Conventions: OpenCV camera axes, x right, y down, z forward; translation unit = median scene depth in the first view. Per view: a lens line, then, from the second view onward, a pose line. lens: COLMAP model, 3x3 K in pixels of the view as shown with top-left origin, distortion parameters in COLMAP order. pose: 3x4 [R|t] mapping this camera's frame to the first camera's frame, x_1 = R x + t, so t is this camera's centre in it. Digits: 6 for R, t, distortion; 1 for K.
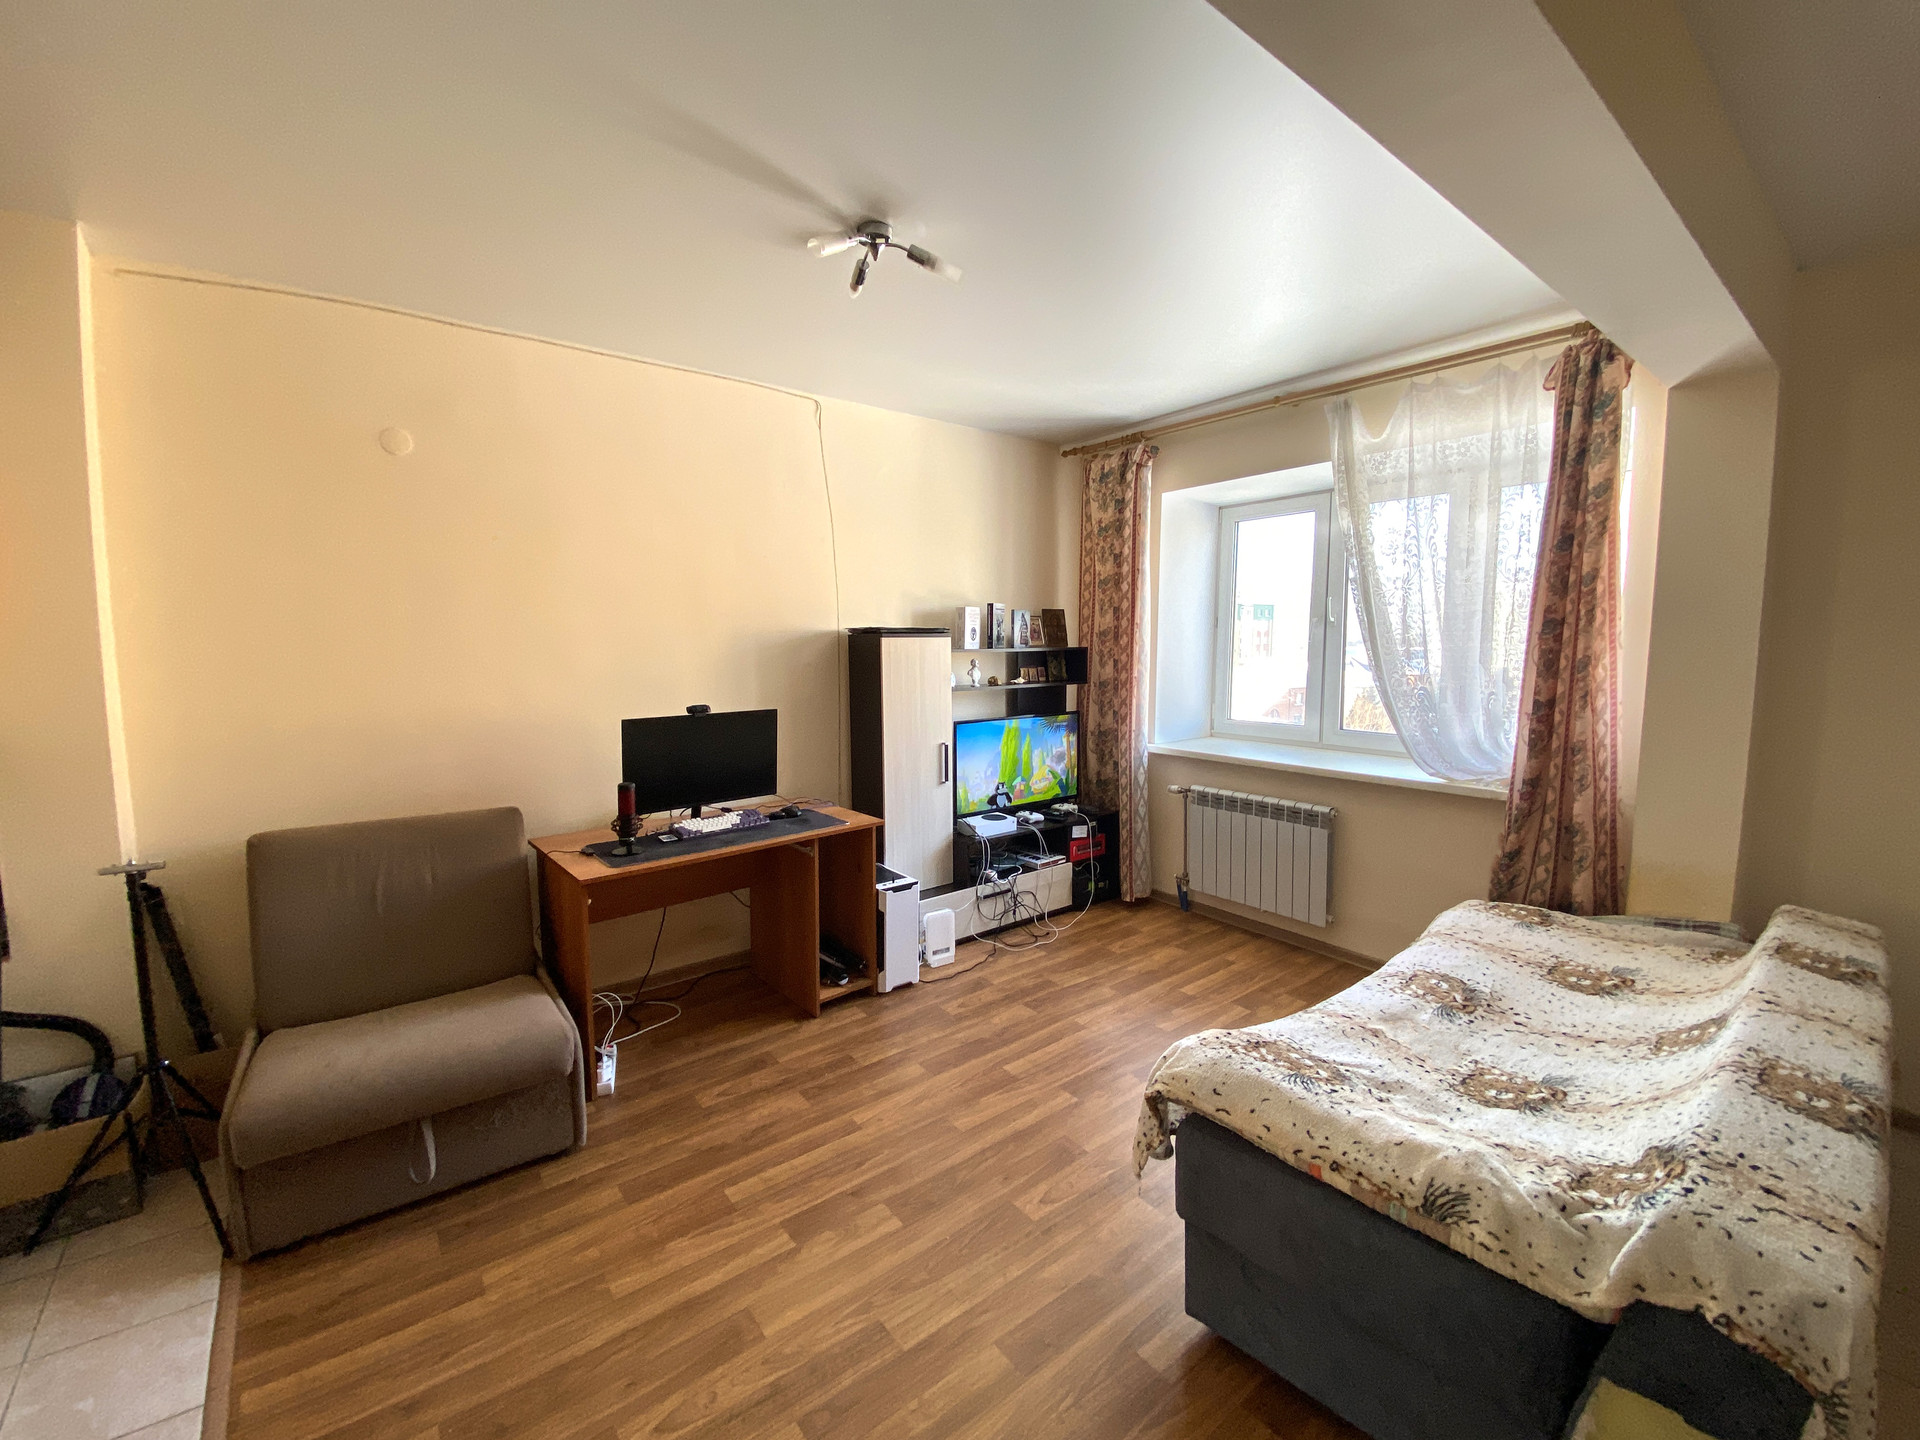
lens RADIAL K [[784.3, 0, 960.0], [0, 784.3, 720.0], [0, 0, 1]] dist [-0.000677, -0.022428]
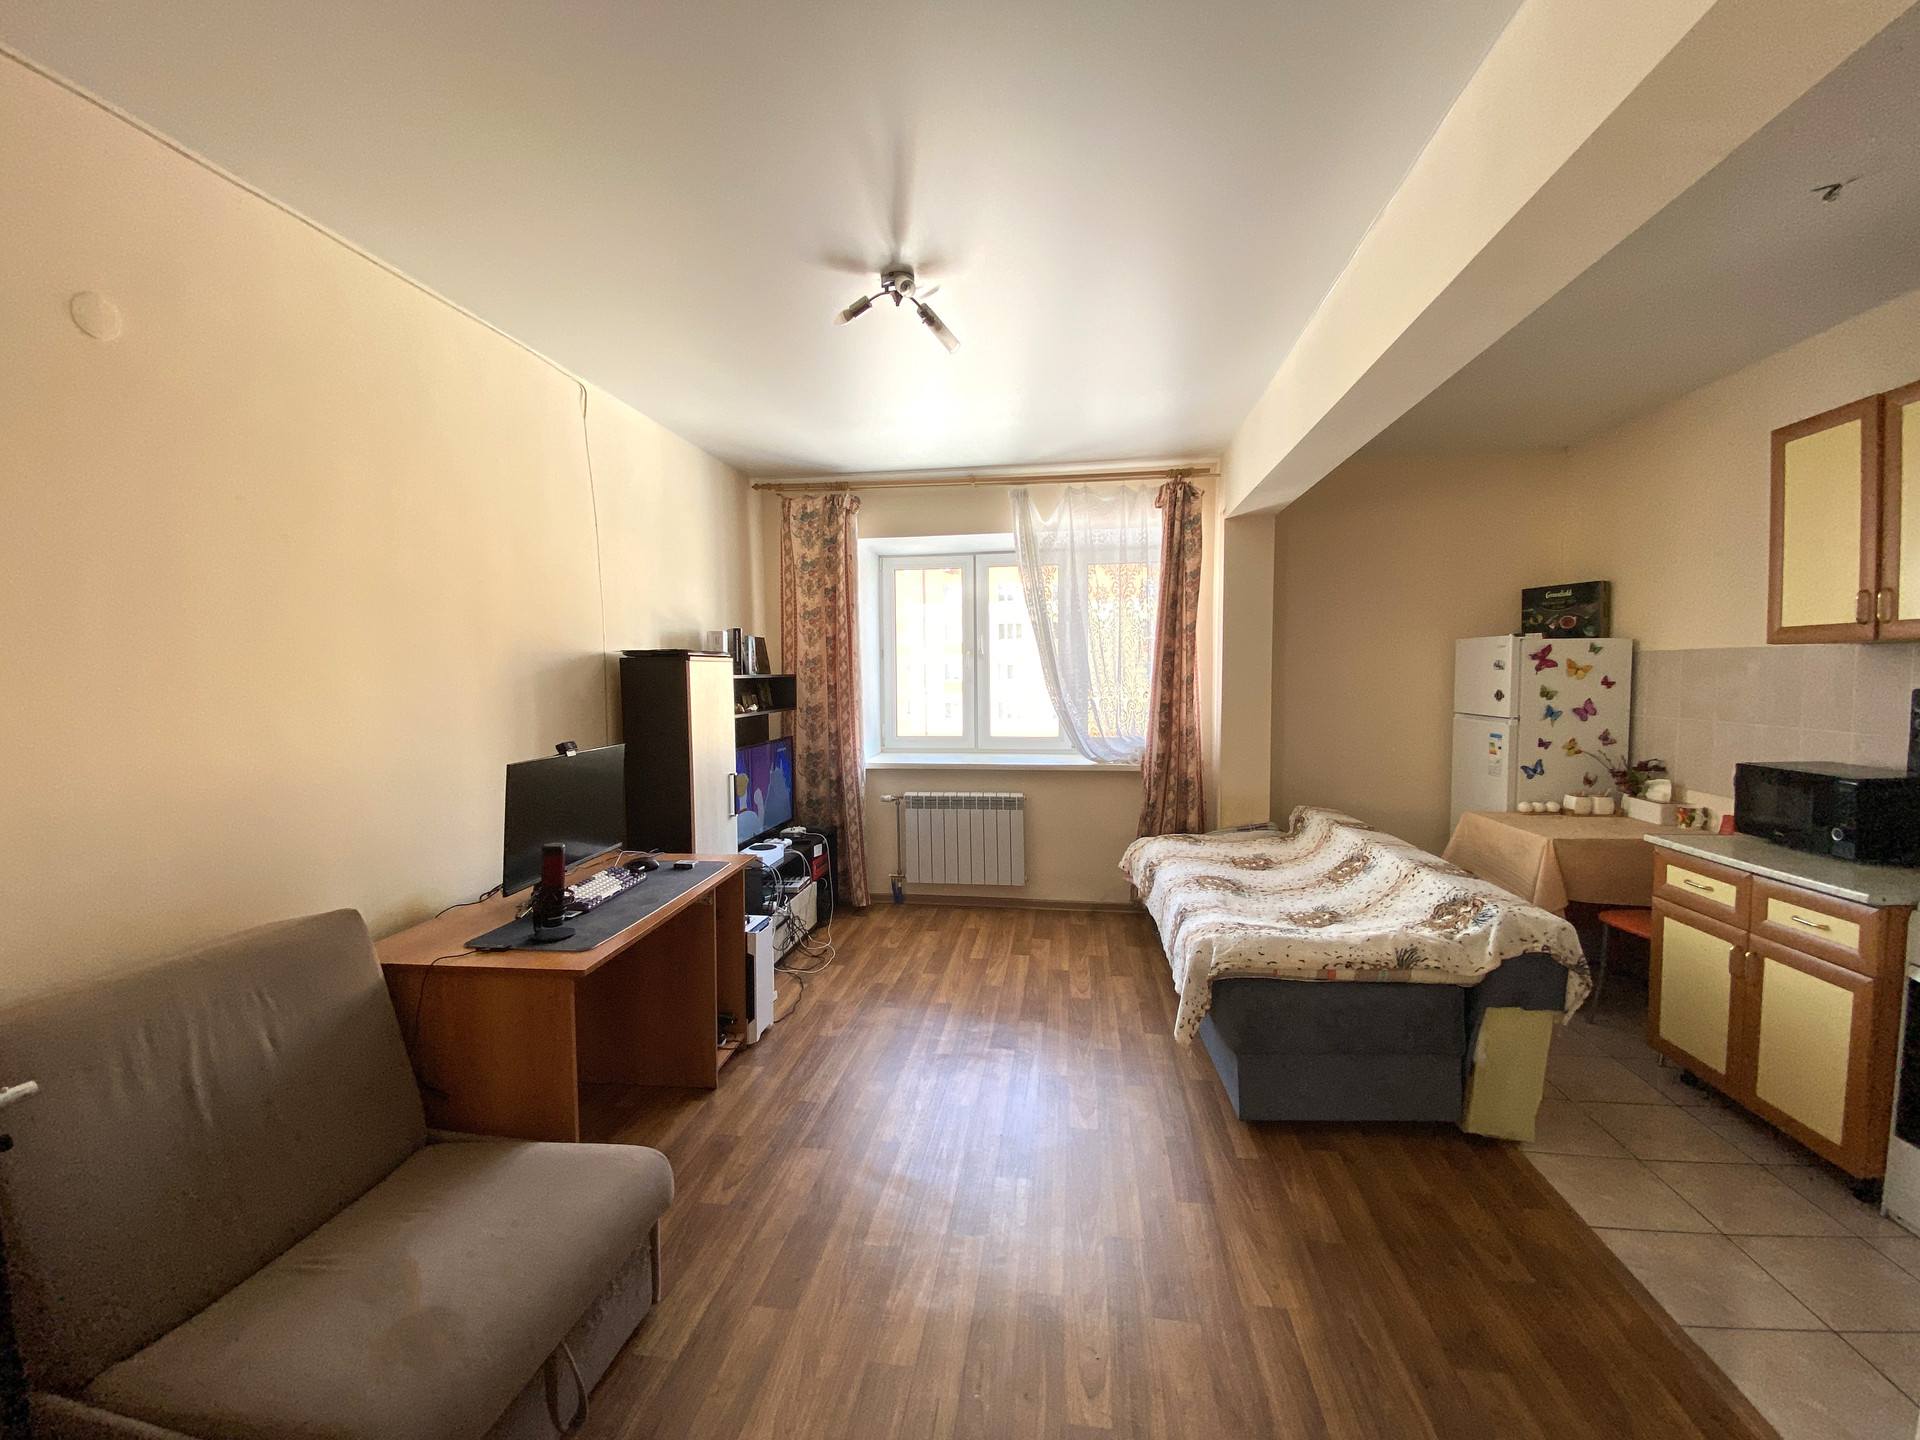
lens RADIAL K [[765.9, 0, 974.3], [0, 765.9, 716.4], [0, 0, 1]] dist [0.000374, -0.020004]
pose [[0.706217, -0.041455, 0.706781, -0.465051], [0.077538, 0.996808, -0.019010, 0.000801], [-0.703737, 0.068228, 0.707177, 0.133674]]
